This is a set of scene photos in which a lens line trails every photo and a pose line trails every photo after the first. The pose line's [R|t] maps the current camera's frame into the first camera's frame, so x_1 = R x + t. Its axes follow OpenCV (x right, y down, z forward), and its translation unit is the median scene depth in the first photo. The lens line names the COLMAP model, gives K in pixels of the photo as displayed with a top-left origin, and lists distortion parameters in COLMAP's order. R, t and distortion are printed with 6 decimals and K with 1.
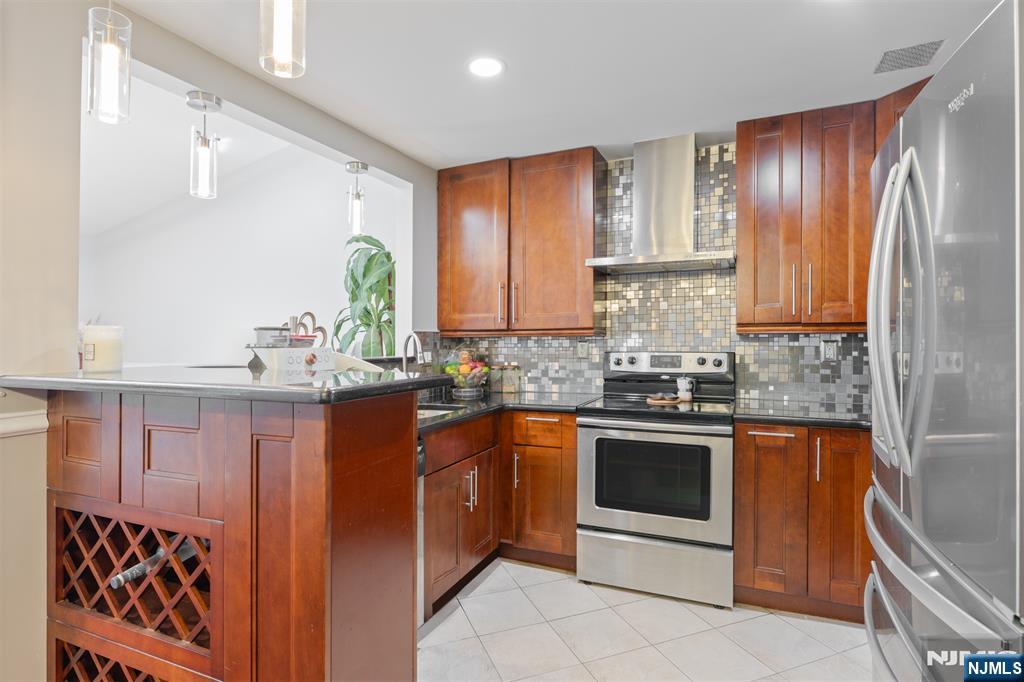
lens RADIAL K [[524.9, 0, 512.0], [0, 524.9, 341.0], [0, 0, 1]] dist [0.002979, 0.000516]
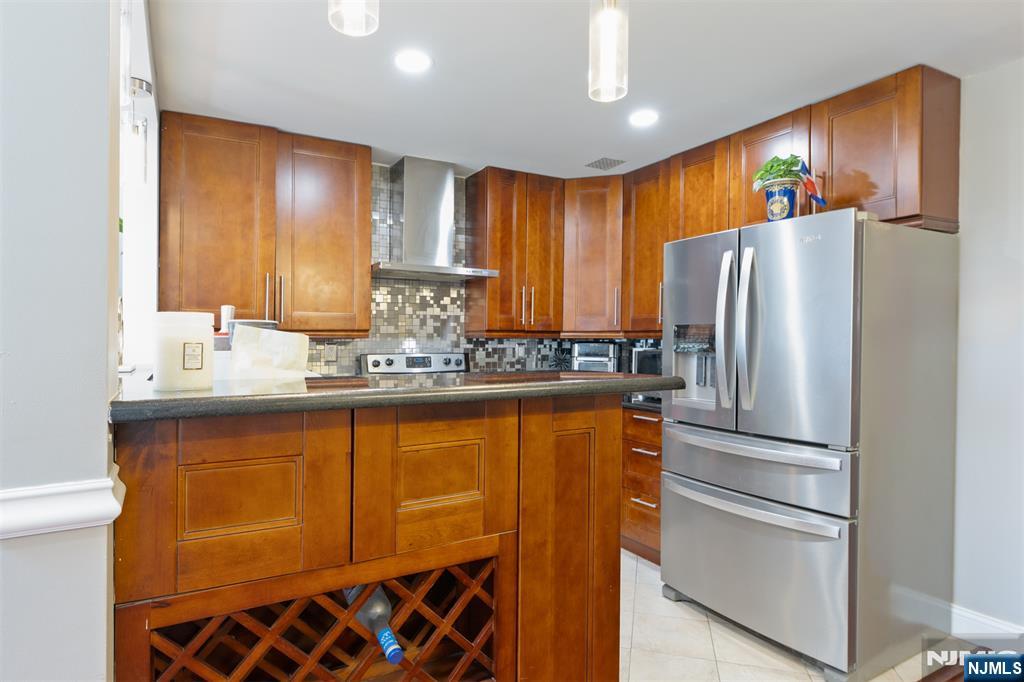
lens RADIAL K [[566.1, 0, 485.1], [0, 566.1, 352.6], [0, 0, 1]] dist [0.002456, 0.000065]
pose [[0.610081, -0.008144, 0.792298, -0.544071], [-0.001835, 0.999930, 0.011692, 0.004878], [-0.792337, -0.008586, 0.610023, 0.165618]]
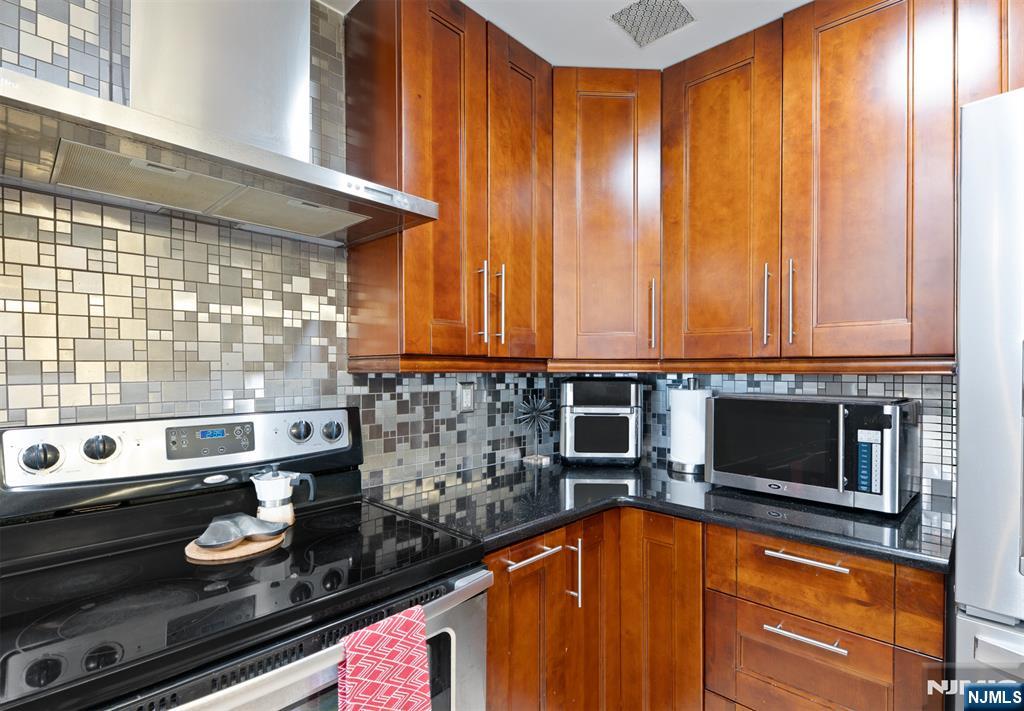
lens RADIAL K [[490.1, 0, 562.8], [0, 490.1, 384.8], [0, 0, 1]] dist [-0.001391, -0.000807]
pose [[0.290172, -0.020420, 0.956757, 0.010180], [0.004136, 0.999790, 0.020084, -0.009357], [-0.956966, -0.001870, 0.290195, 0.615095]]
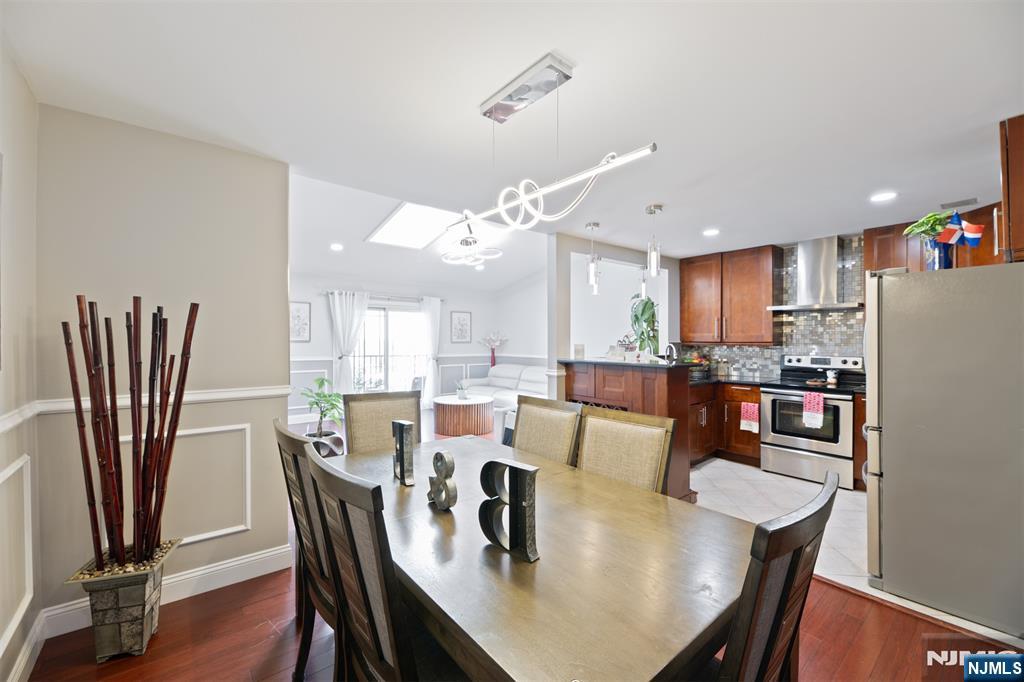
lens RADIAL K [[413.5, 0, 509.0], [0, 413.5, 331.3], [0, 0, 1]] dist [-0.000329, -0.000160]
pose [[0.890389, -0.002017, -0.455196, -0.010250], [-0.006903, 0.999815, -0.017932, -0.029633], [0.455148, 0.019109, 0.890211, -0.716800]]
